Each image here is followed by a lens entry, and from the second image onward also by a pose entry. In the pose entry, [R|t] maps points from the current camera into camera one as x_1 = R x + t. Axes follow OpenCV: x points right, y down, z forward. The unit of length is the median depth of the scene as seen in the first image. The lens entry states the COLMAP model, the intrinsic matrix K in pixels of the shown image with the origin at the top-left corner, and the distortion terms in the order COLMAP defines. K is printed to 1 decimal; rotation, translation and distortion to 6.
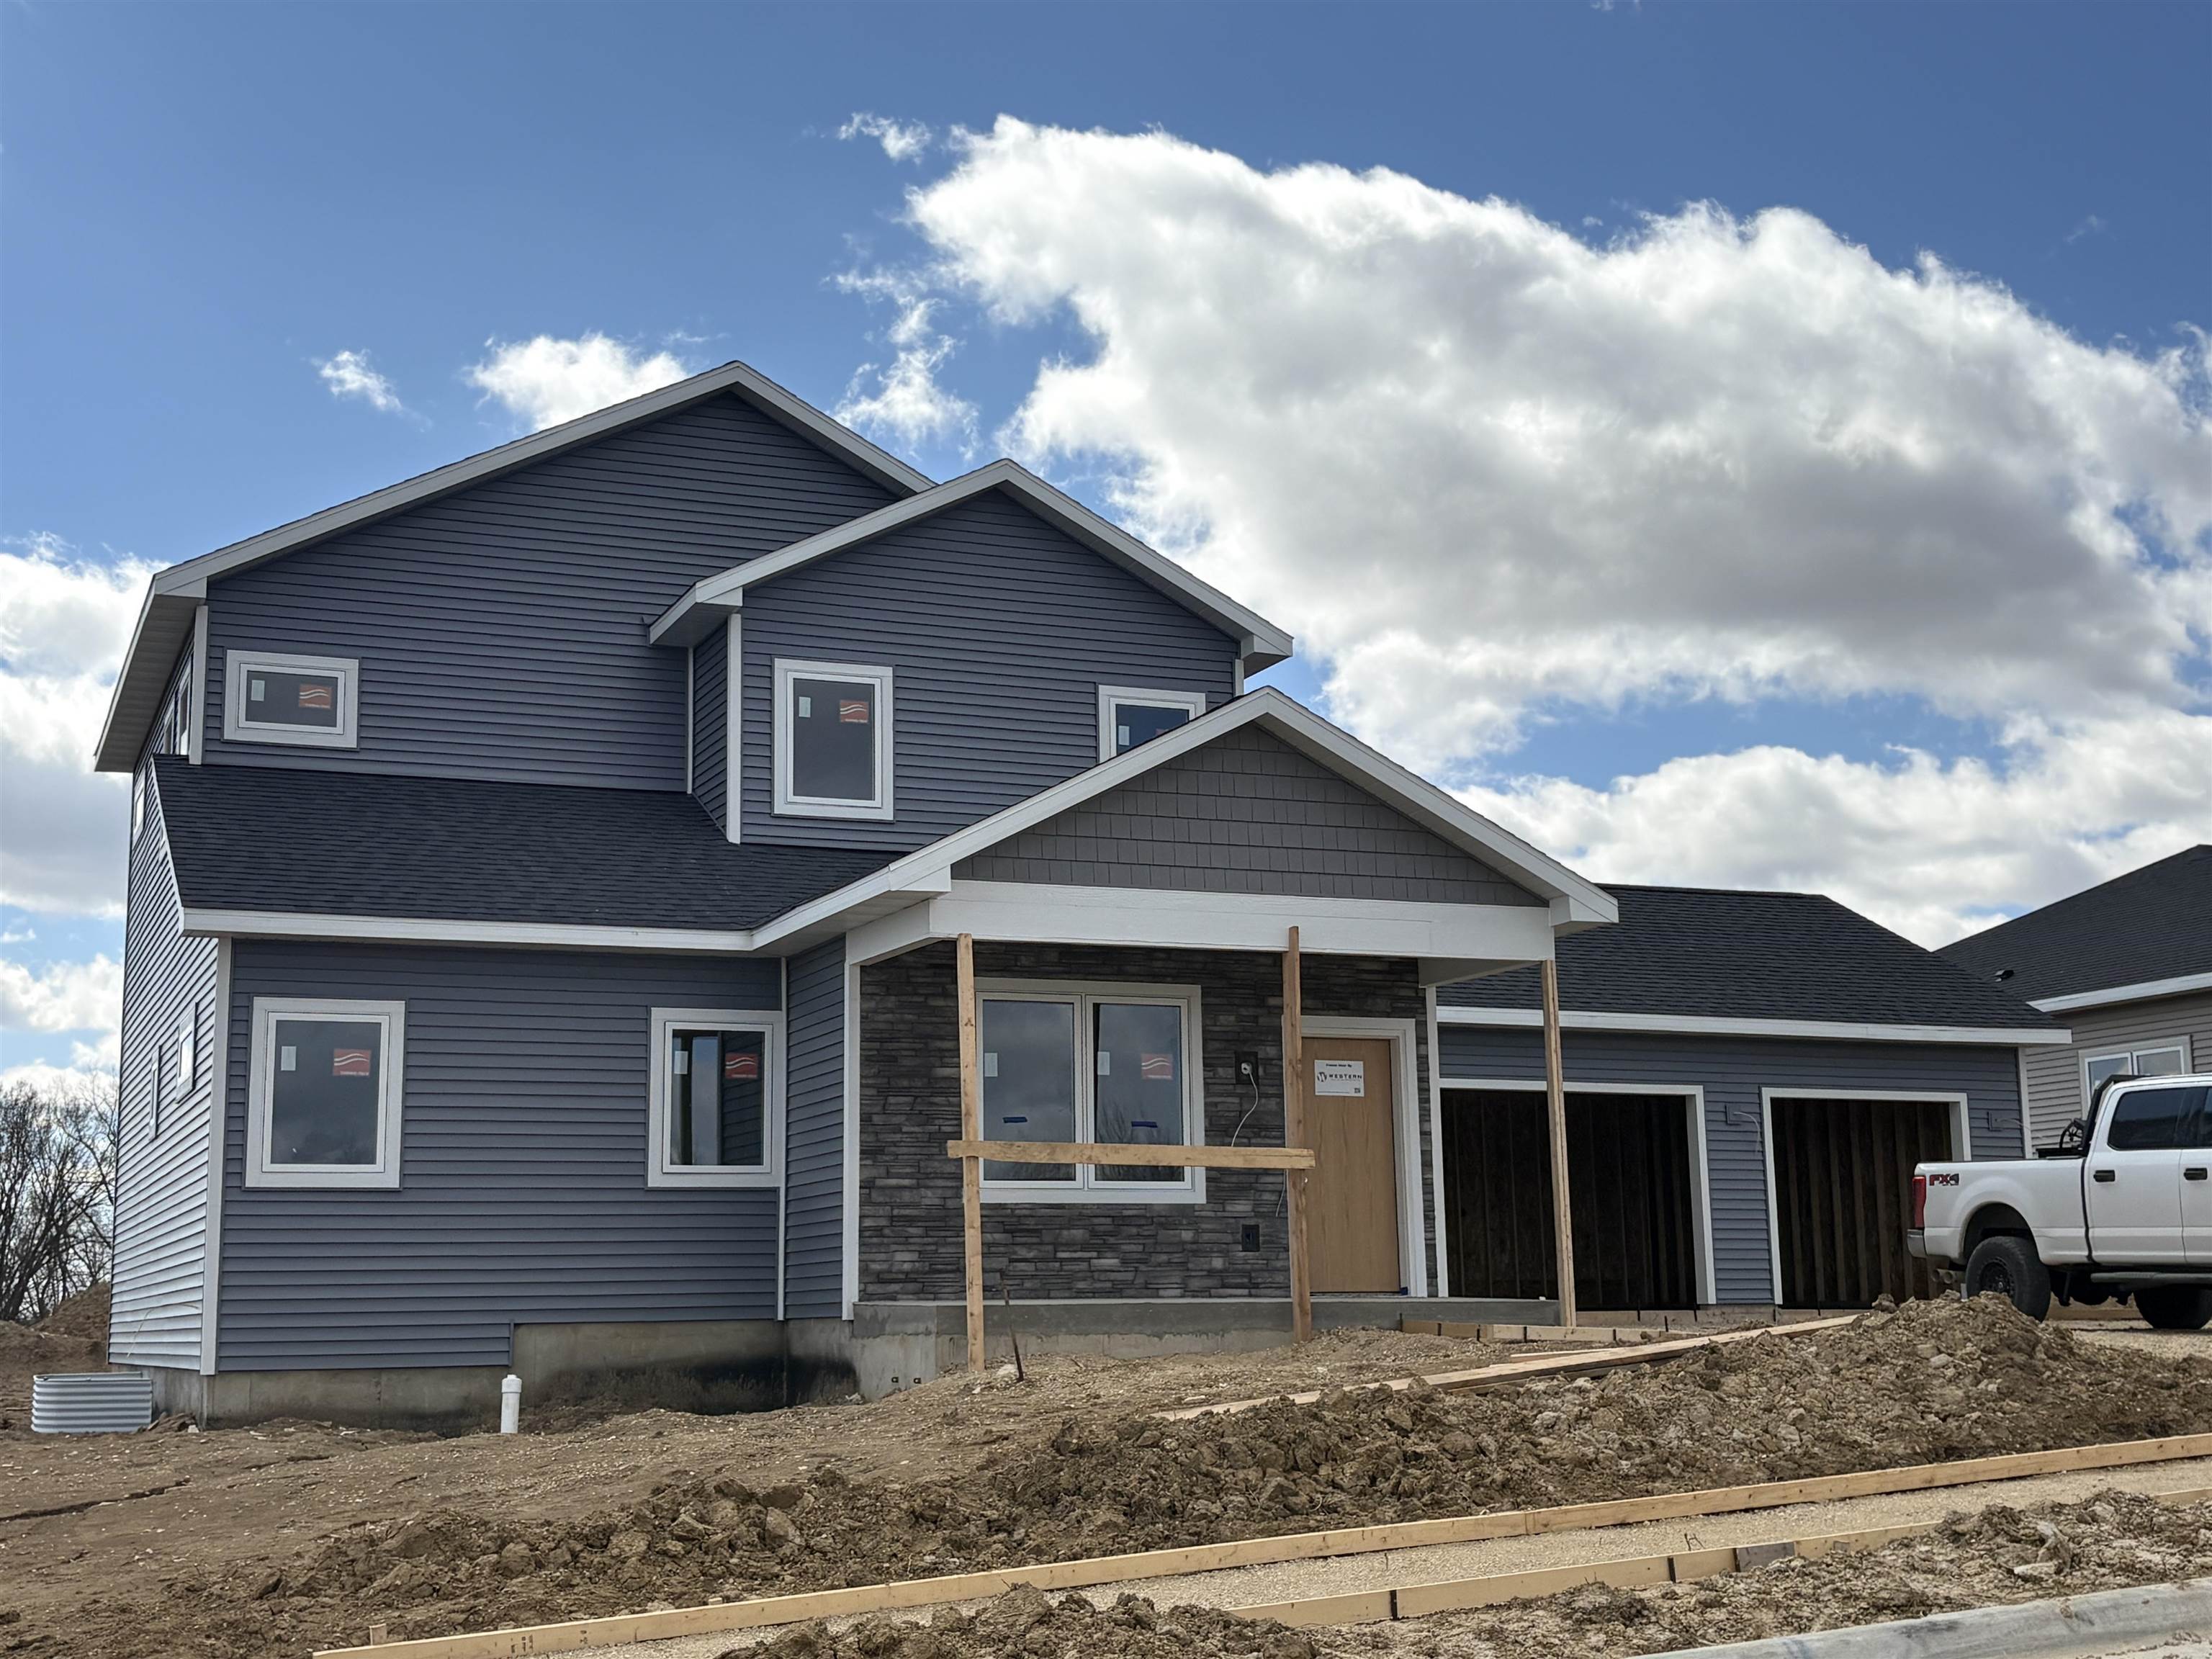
lens RADIAL K [[2695.1, 0, 1057.4], [0, 2695.1, 837.8], [0, 0, 1]] dist [0.259387, -0.896004]
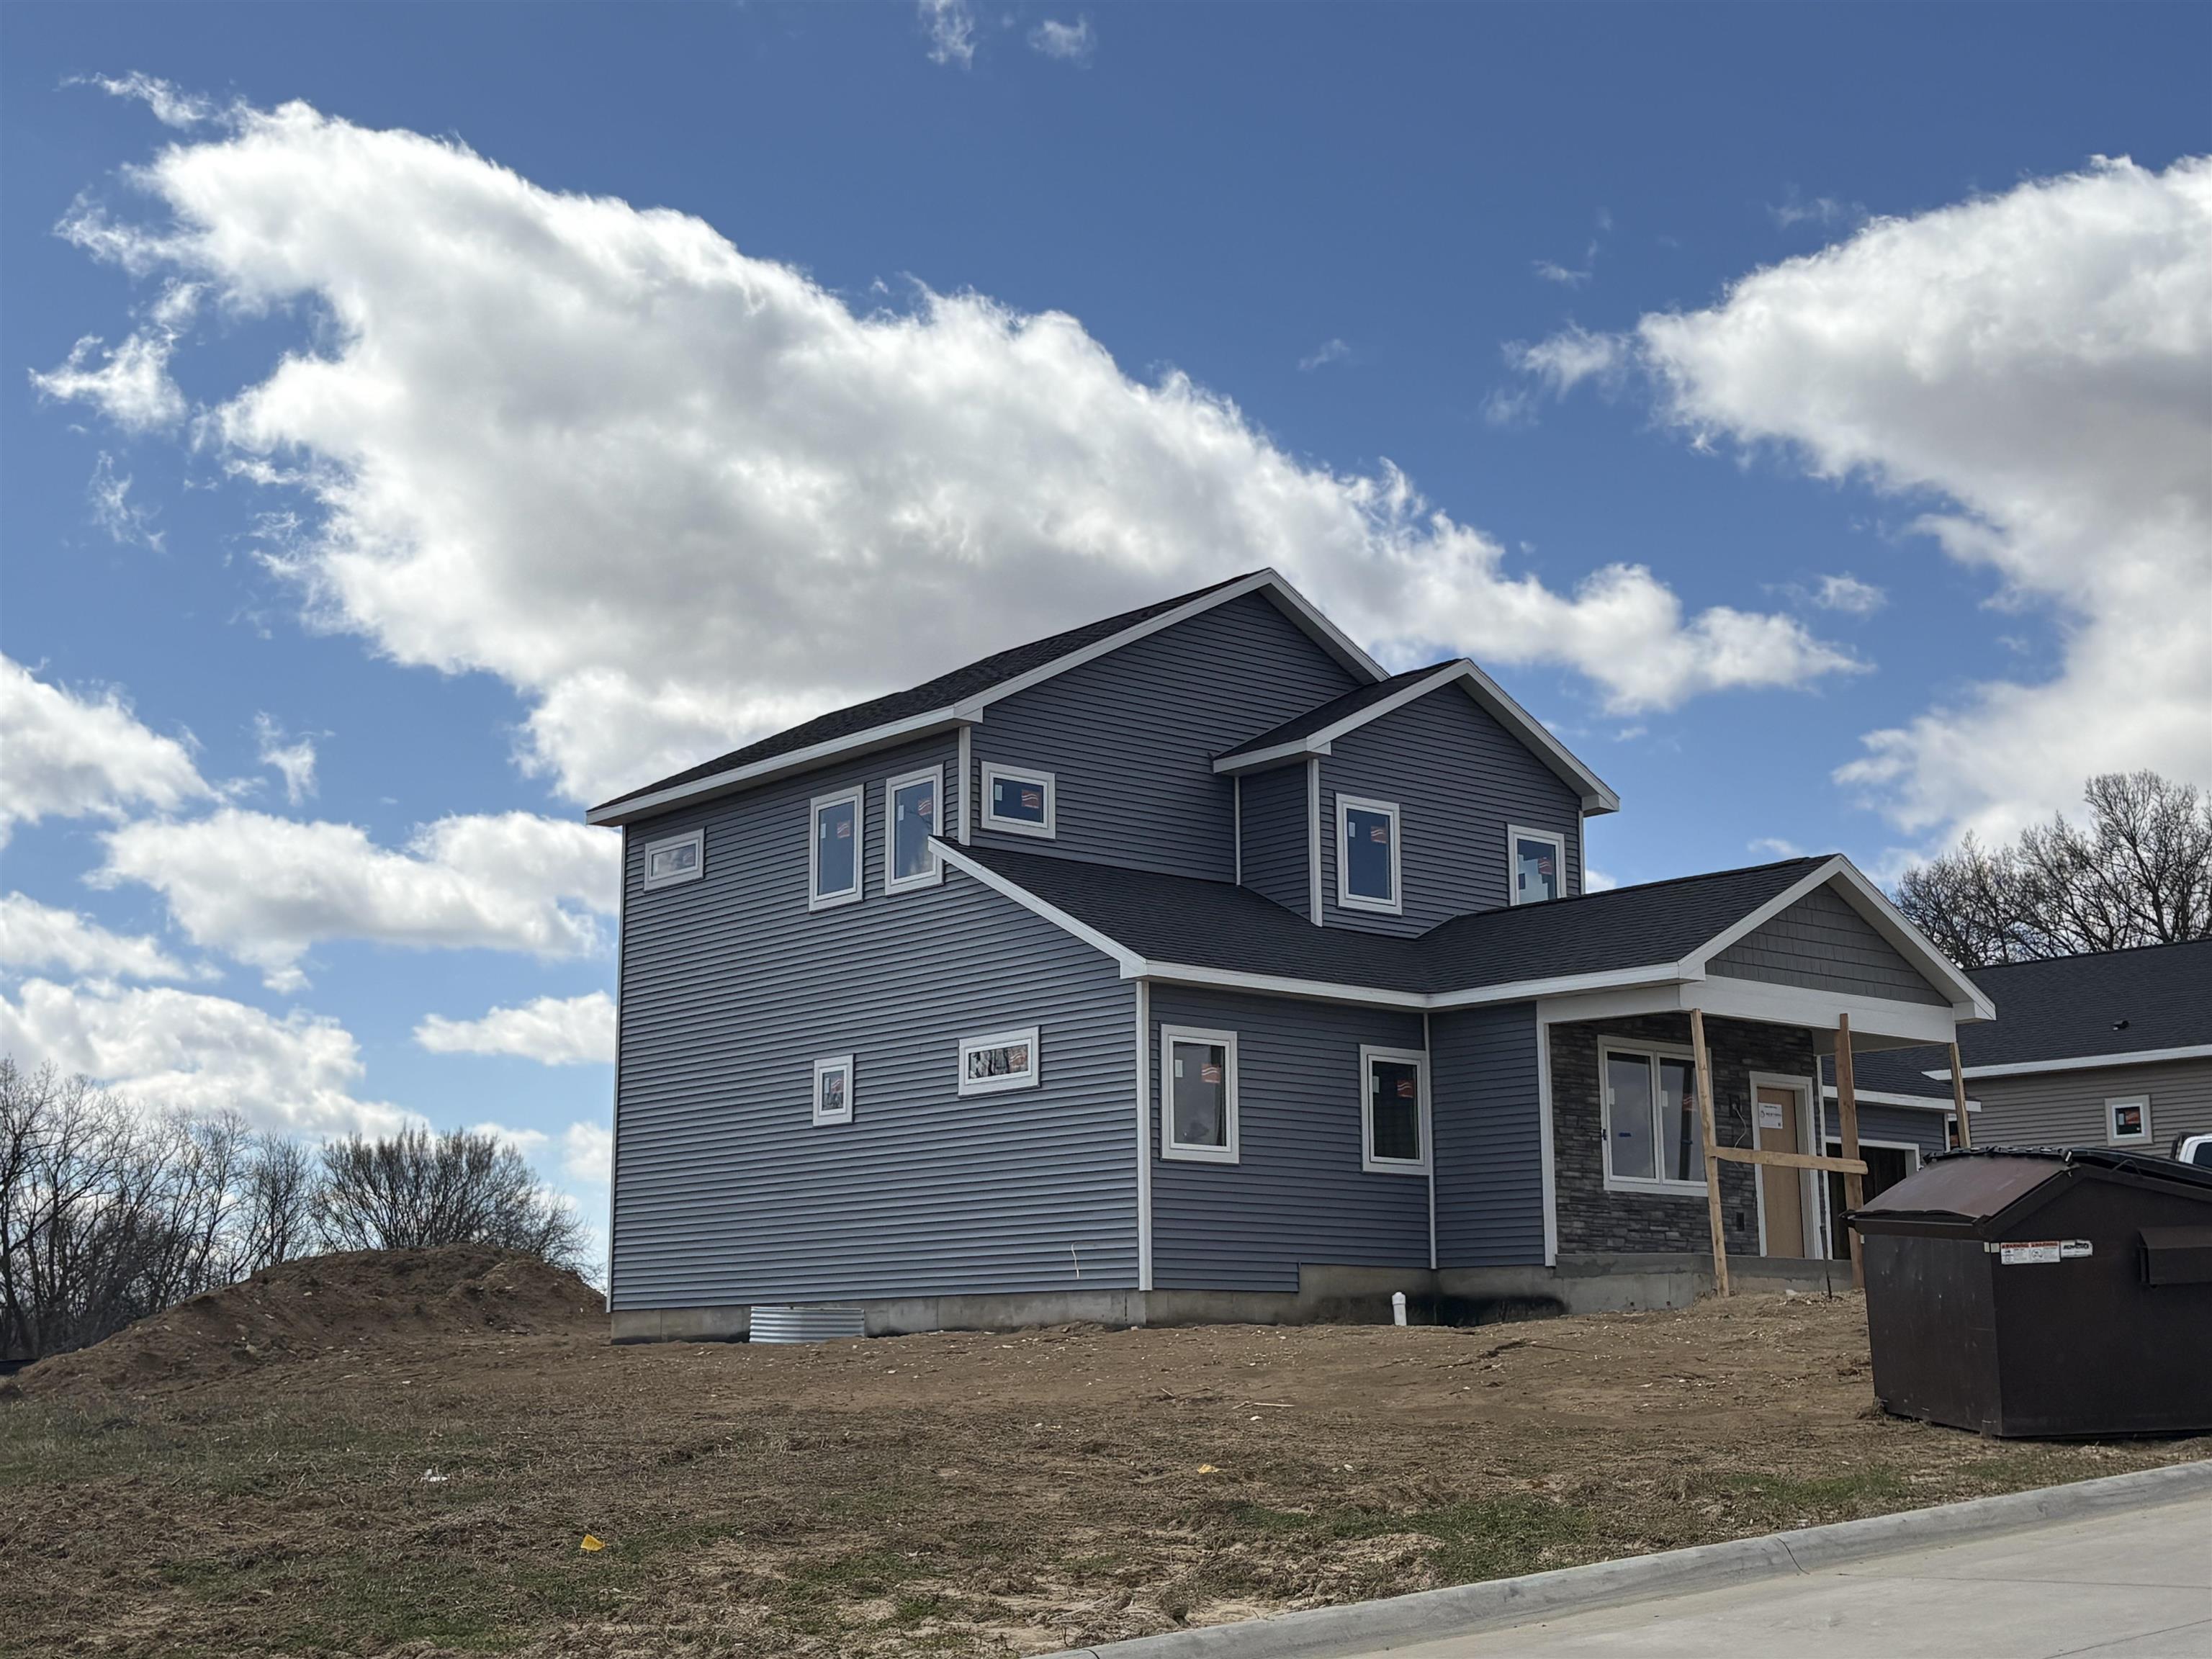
lens RADIAL K [[2762.6, 0, 1102.8], [0, 2762.6, 862.7], [0, 0, 1]] dist [0.384692, -1.099004]
pose [[0.945076, 0.063334, 0.320655, -0.668936], [-0.060574, 0.997991, -0.018584, 0.002446], [-0.321187, -0.001860, 0.947014, -0.295923]]
